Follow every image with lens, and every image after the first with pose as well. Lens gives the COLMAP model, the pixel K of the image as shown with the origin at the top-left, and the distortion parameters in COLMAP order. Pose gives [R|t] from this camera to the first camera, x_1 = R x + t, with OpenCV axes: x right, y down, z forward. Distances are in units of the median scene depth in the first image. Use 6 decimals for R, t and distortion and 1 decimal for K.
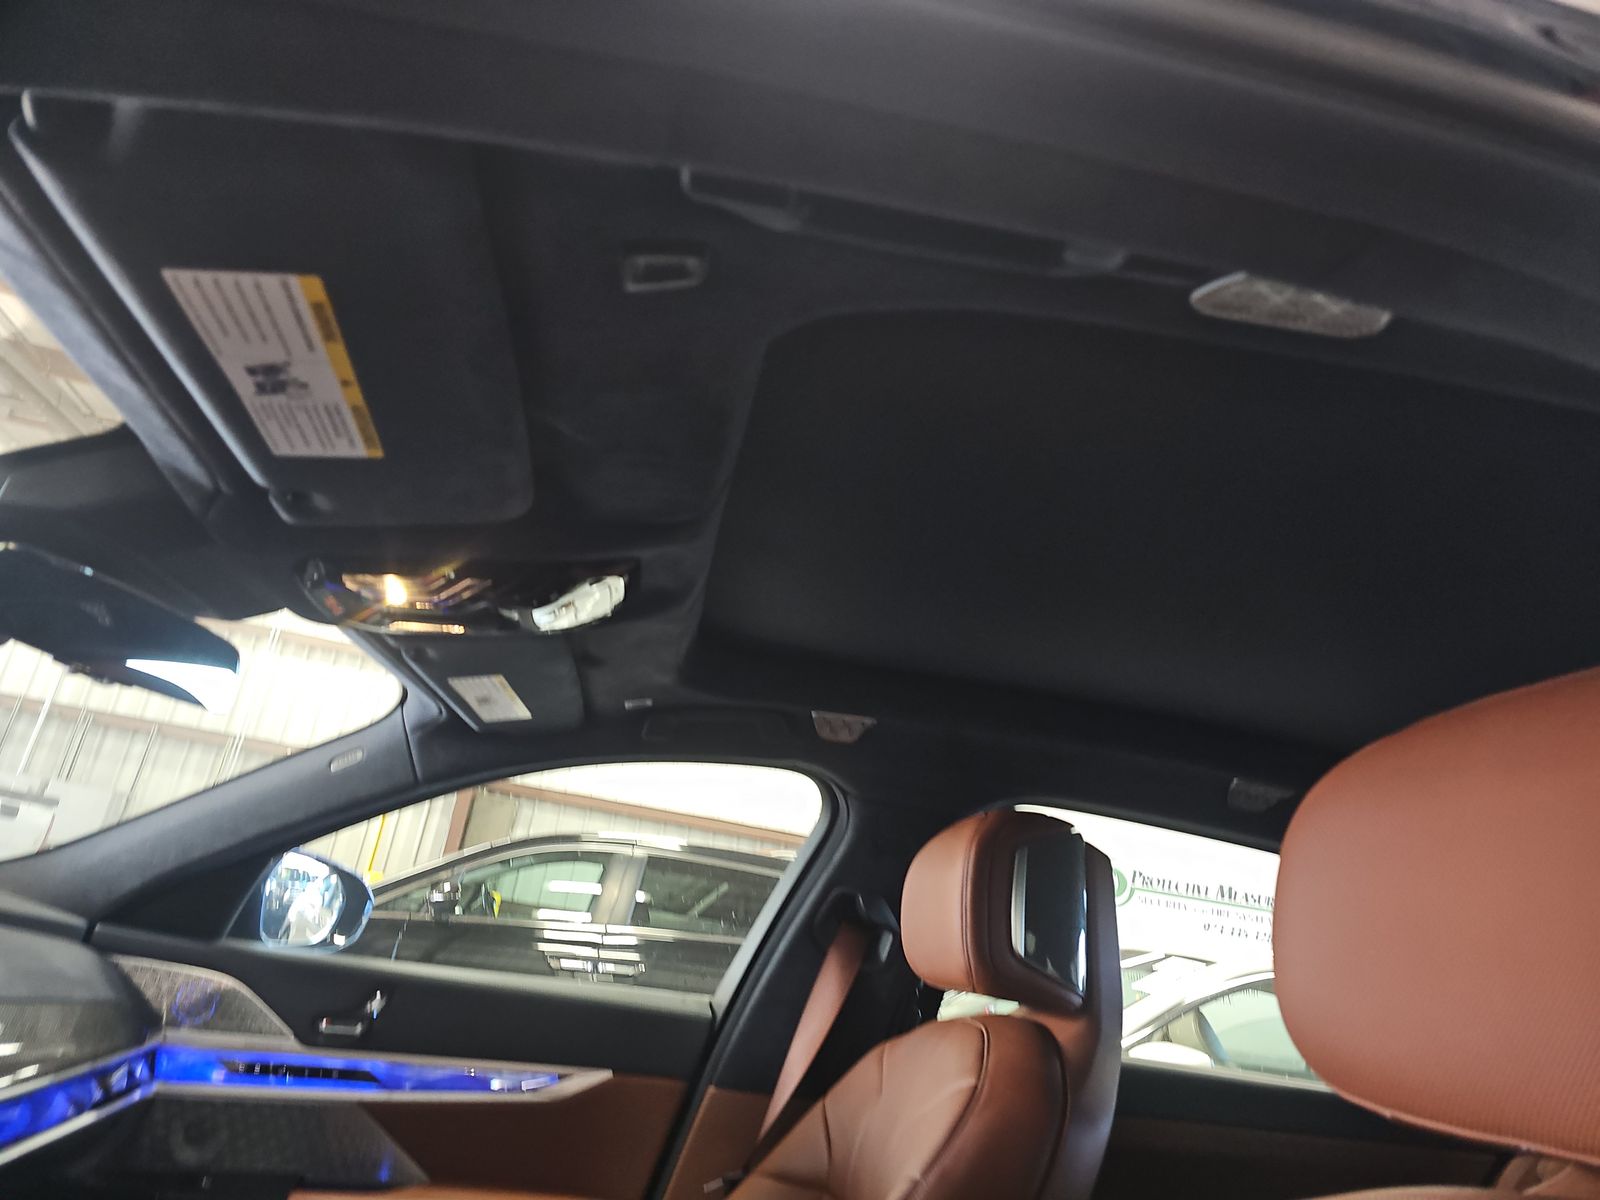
lens RADIAL K [[1077.8, 0, 817.9], [0, 1077.8, 615.0], [0, 0, 1]] dist [0.044528, -0.031034]
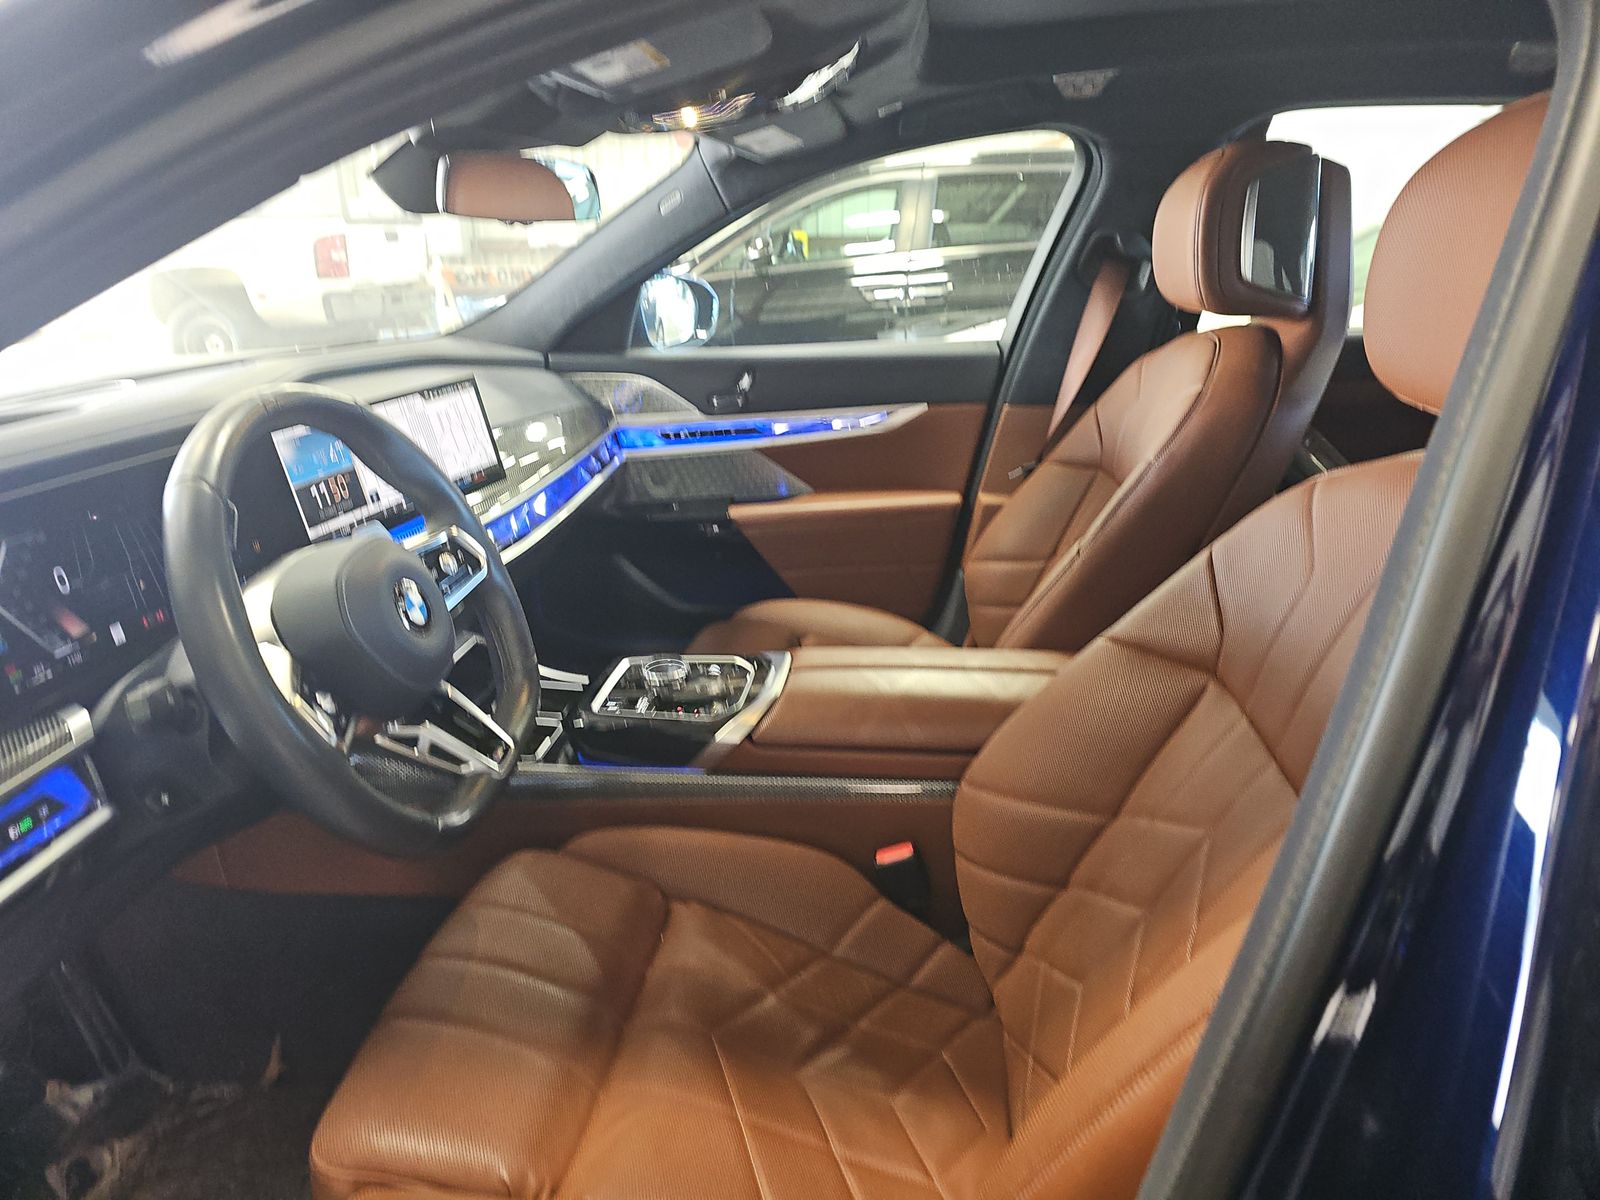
lens RADIAL K [[1077.8, 0, 803.3], [0, 1077.8, 603.4], [0, 0, 1]] dist [0.044528, -0.031034]
pose [[0.947429, -0.064772, -0.313342, 0.060850], [0.233197, 0.810313, 0.537598, -0.117374], [0.219084, -0.582406, 0.782819, -0.183354]]
